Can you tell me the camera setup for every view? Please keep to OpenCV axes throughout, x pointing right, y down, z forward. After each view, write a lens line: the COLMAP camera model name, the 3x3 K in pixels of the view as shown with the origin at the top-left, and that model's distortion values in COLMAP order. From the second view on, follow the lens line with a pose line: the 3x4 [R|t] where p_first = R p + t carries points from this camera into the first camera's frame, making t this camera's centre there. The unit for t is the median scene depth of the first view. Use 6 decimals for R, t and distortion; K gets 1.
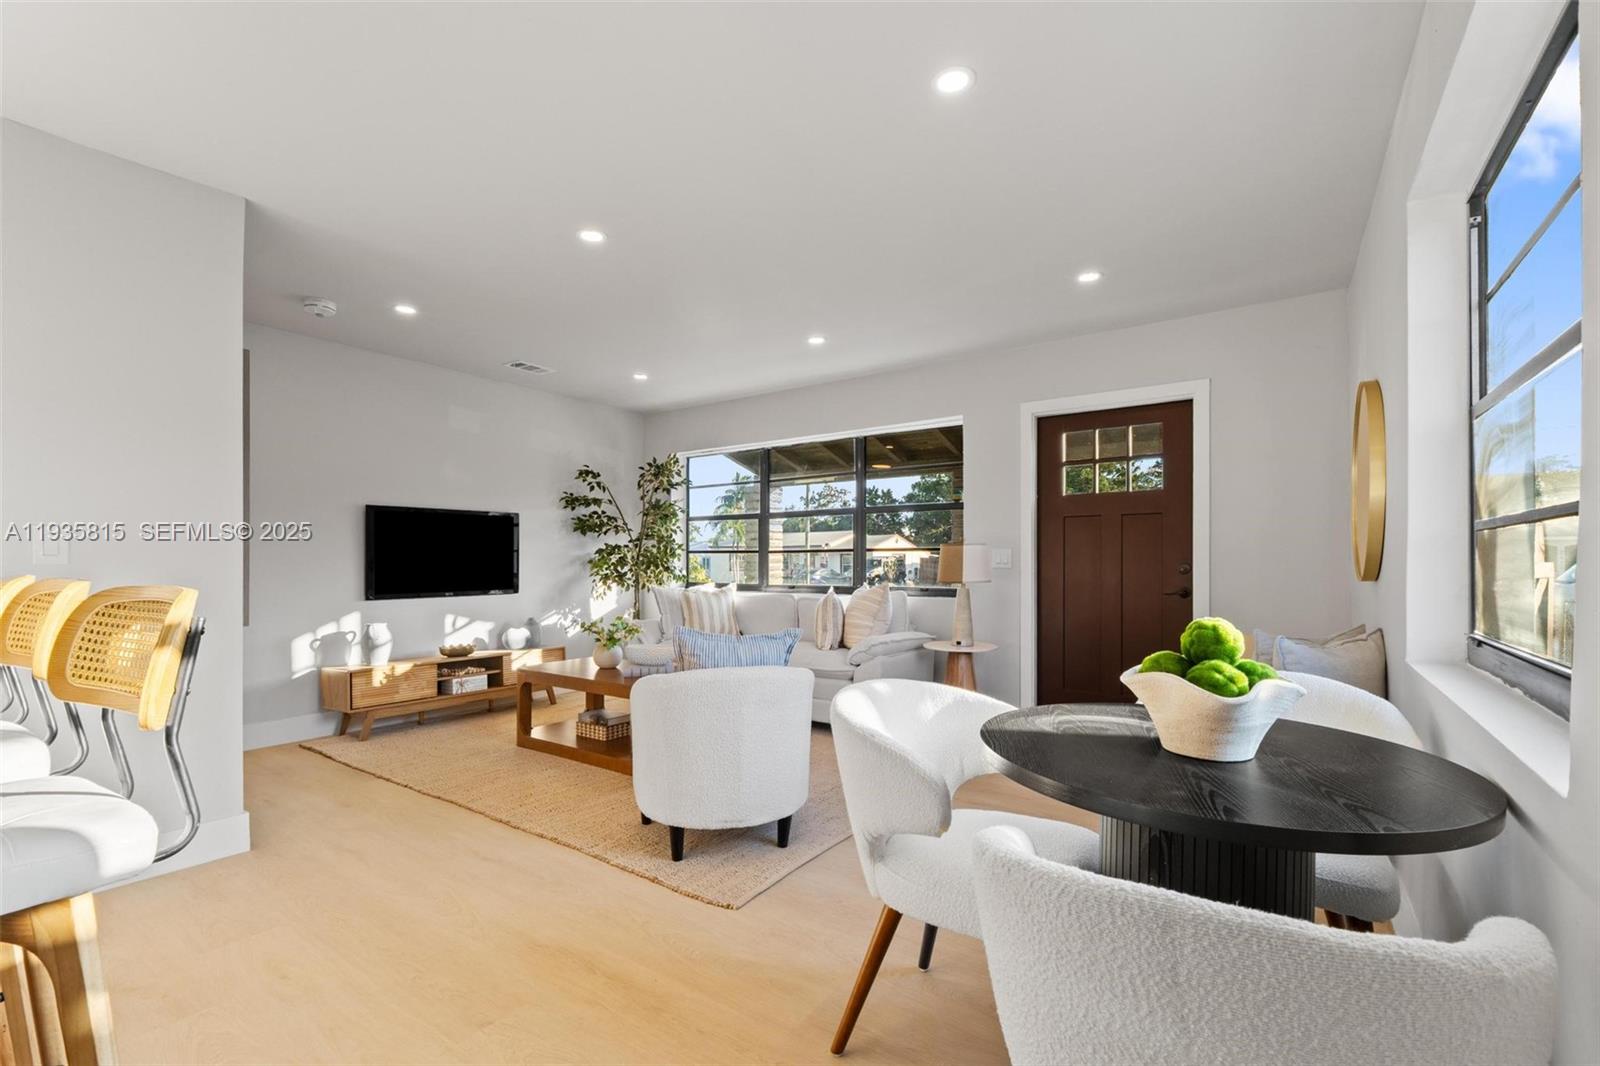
lens RADIAL K [[703.2, 0, 803.0], [0, 703.2, 560.9], [0, 0, 1]] dist [-0.000905, -0.000082]
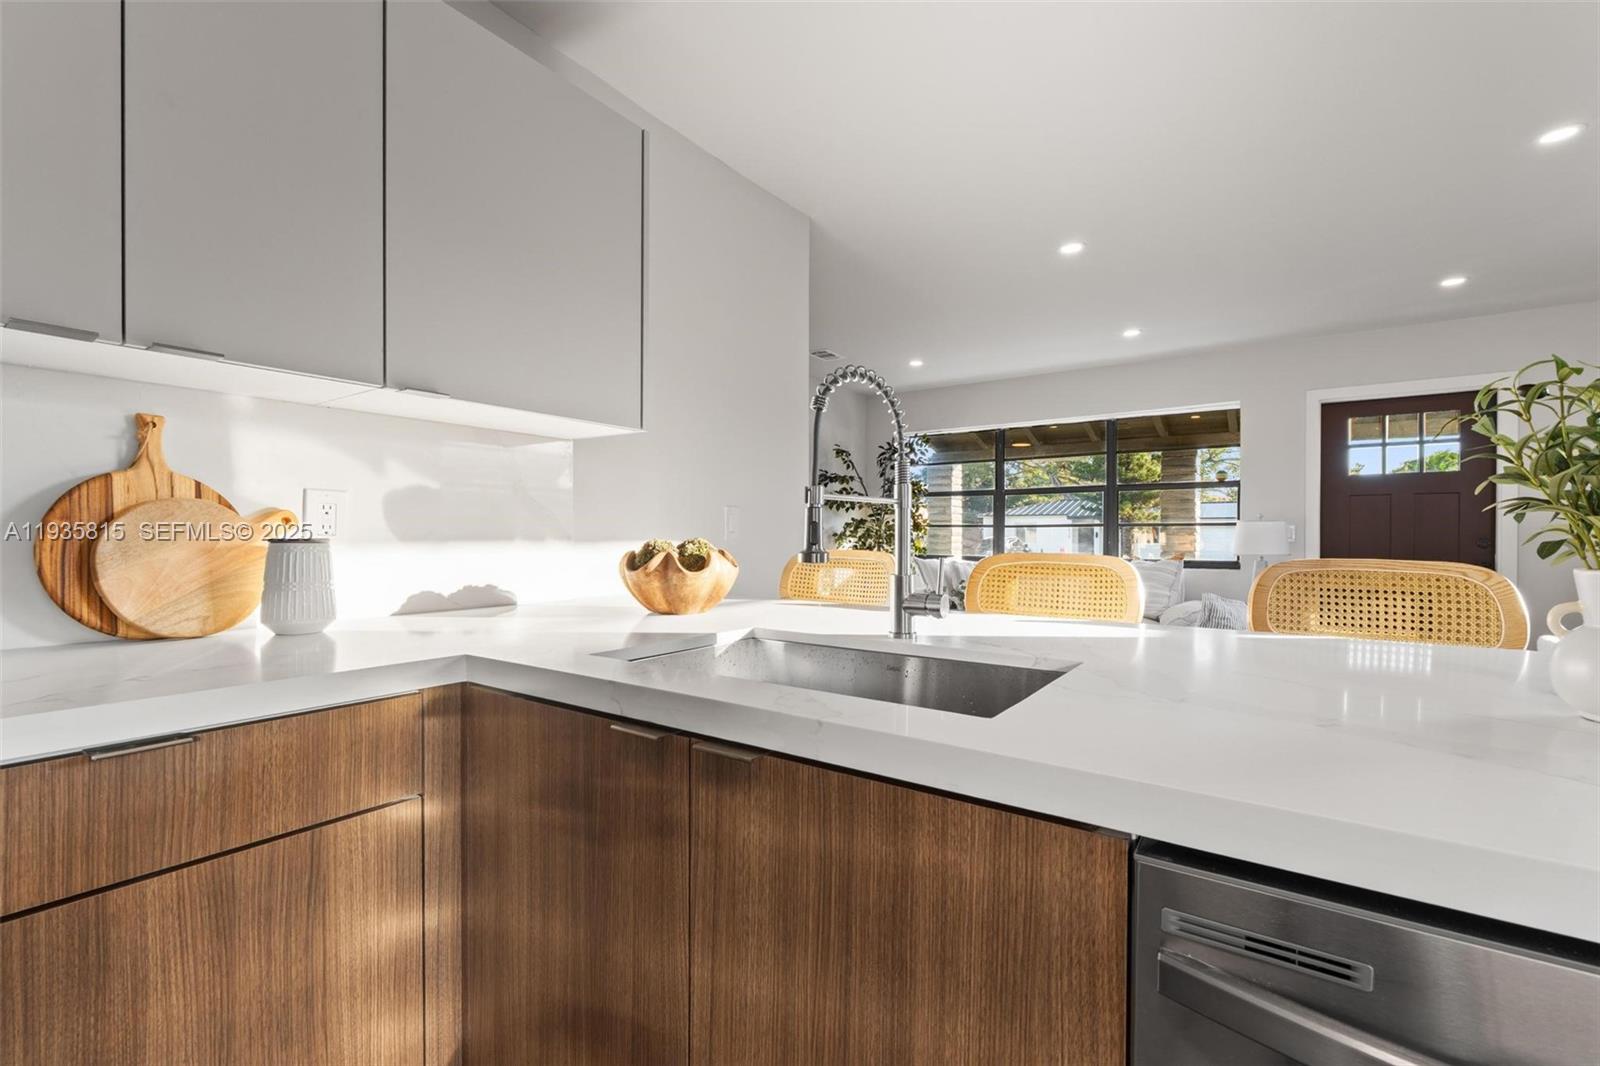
lens RADIAL K [[685.8, 0, 806.2], [0, 685.8, 537.8], [0, 0, 1]] dist [-0.002540, 0.000062]
pose [[0.999860, 0.000992, 0.016677, -0.374237], [-0.001106, 0.999976, 0.006838, -0.001853], [-0.016670, -0.006855, 0.999838, -0.039530]]
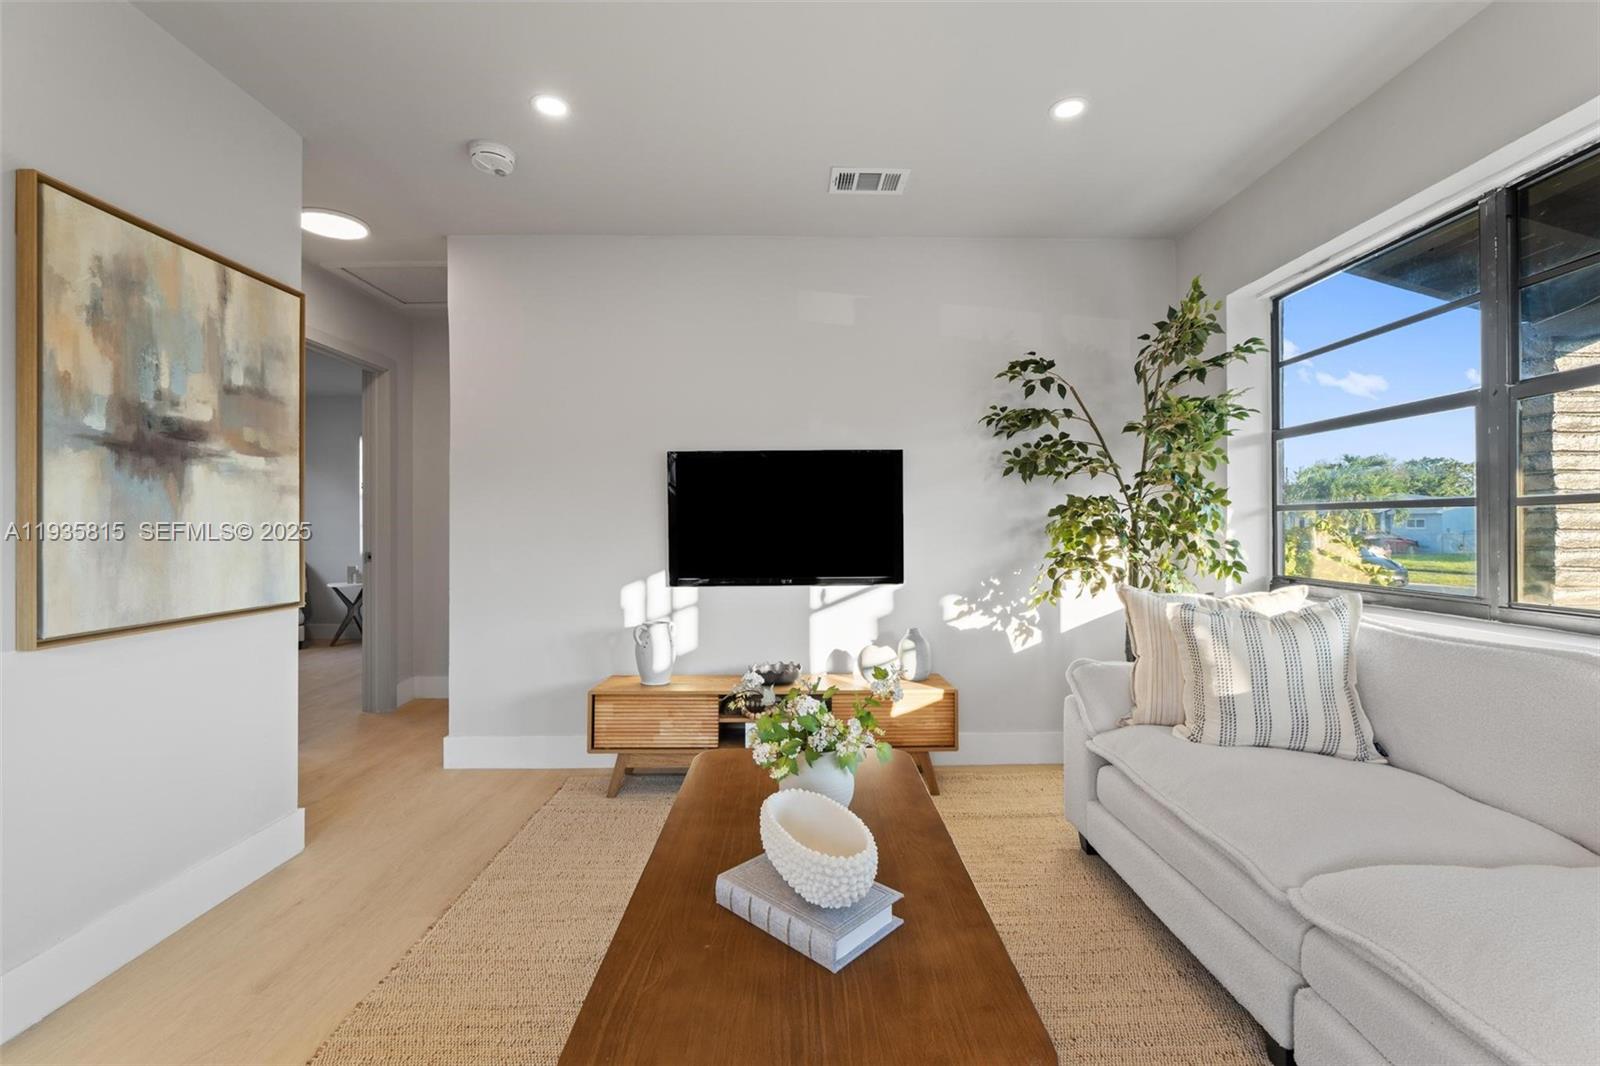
lens RADIAL K [[685.8, 0, 806.2], [0, 685.8, 537.8], [0, 0, 1]] dist [-0.002540, 0.000062]
pose [[0.596747, 0.008557, -0.802384, 0.011387], [0.004486, 0.999892, 0.014000, -0.001492], [0.802417, -0.011954, 0.596644, 0.549176]]
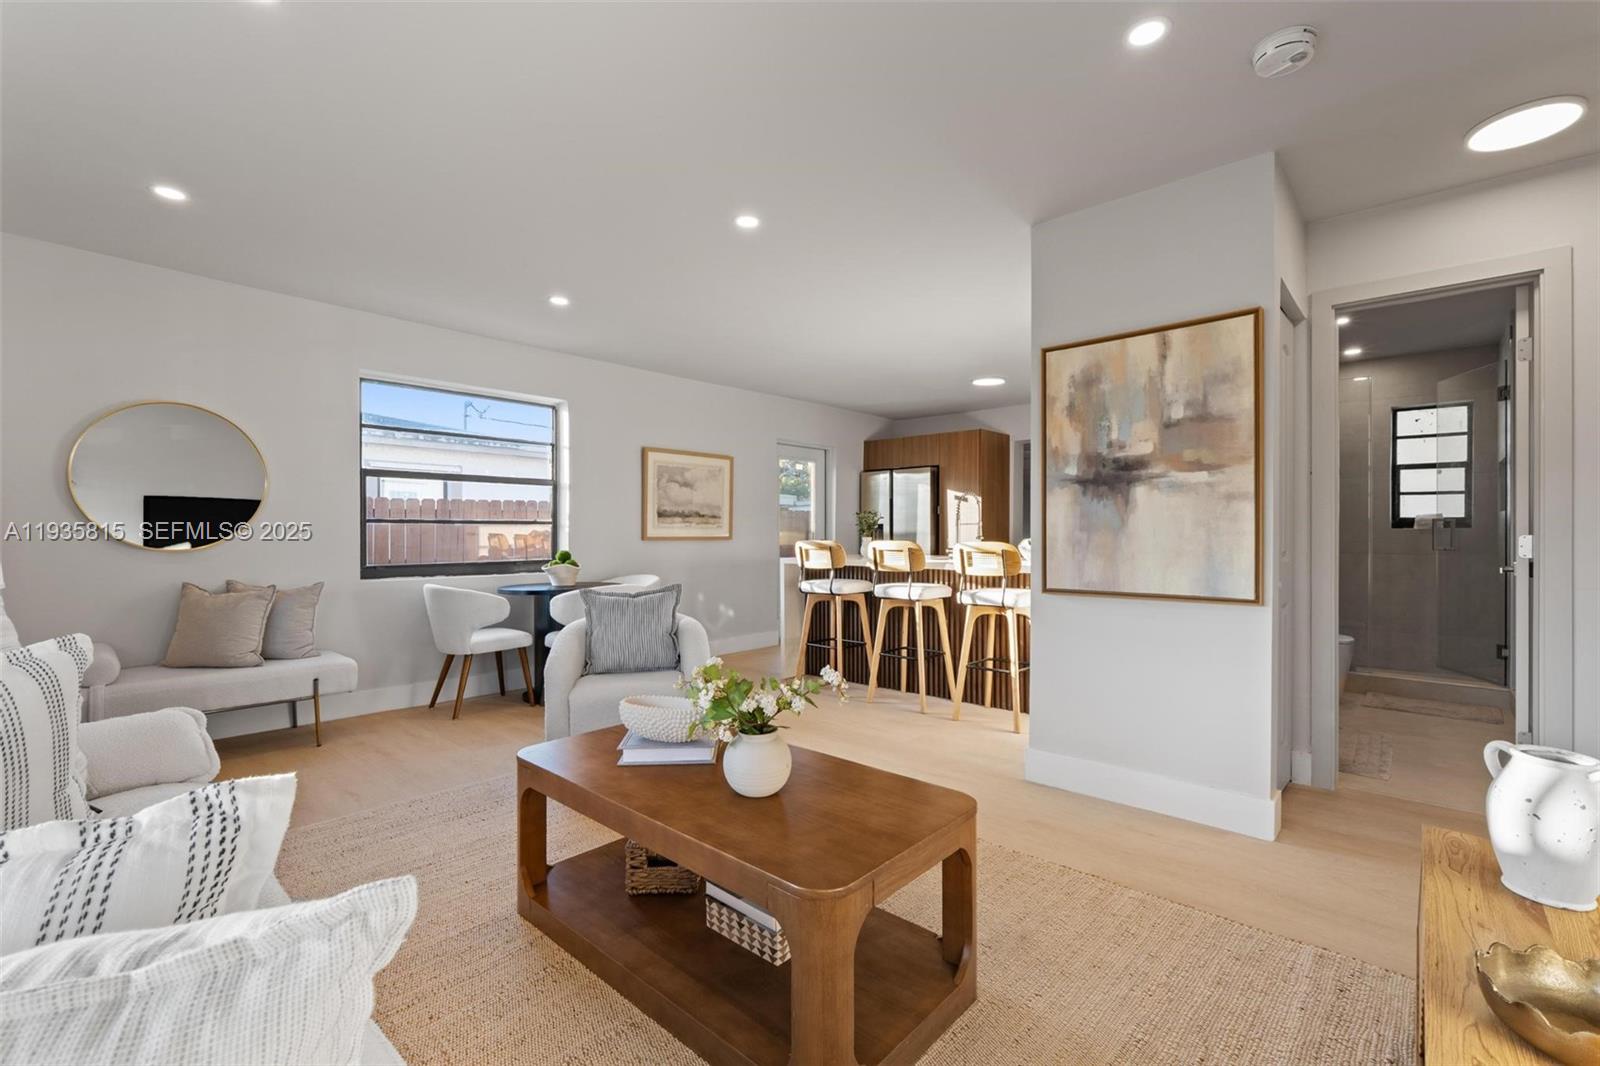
lens RADIAL K [[685.8, 0, 806.2], [0, 685.8, 537.8], [0, 0, 1]] dist [-0.002540, 0.000062]
pose [[-0.995038, -0.003552, 0.099432, -0.242978], [-0.003196, 0.999988, 0.003732, 0.000652], [-0.099444, 0.003395, -0.995037, 0.984615]]
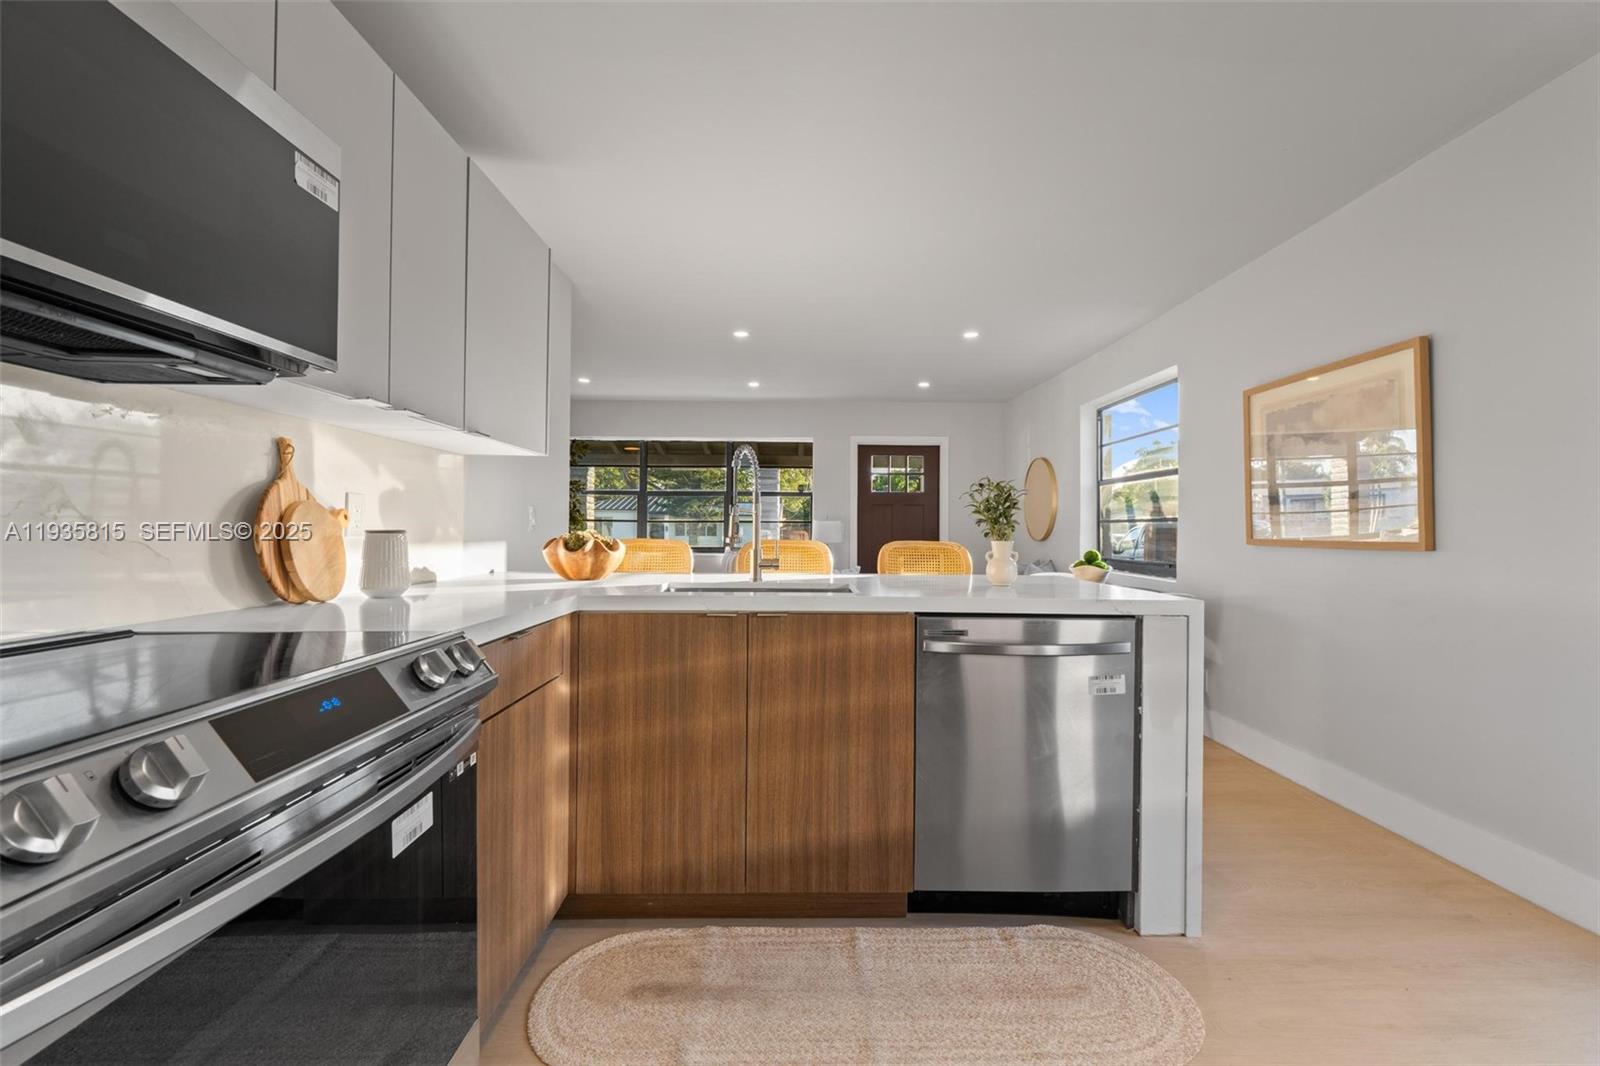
lens RADIAL K [[683.7, 0, 802.2], [0, 683.7, 523.3], [0, 0, 1]] dist [-0.000527, 0.000028]
pose [[0.806045, 0.009408, 0.591779, -0.571588], [-0.006019, 0.999952, -0.007698, -0.002147], [-0.591824, 0.002643, 0.806063, -0.184634]]
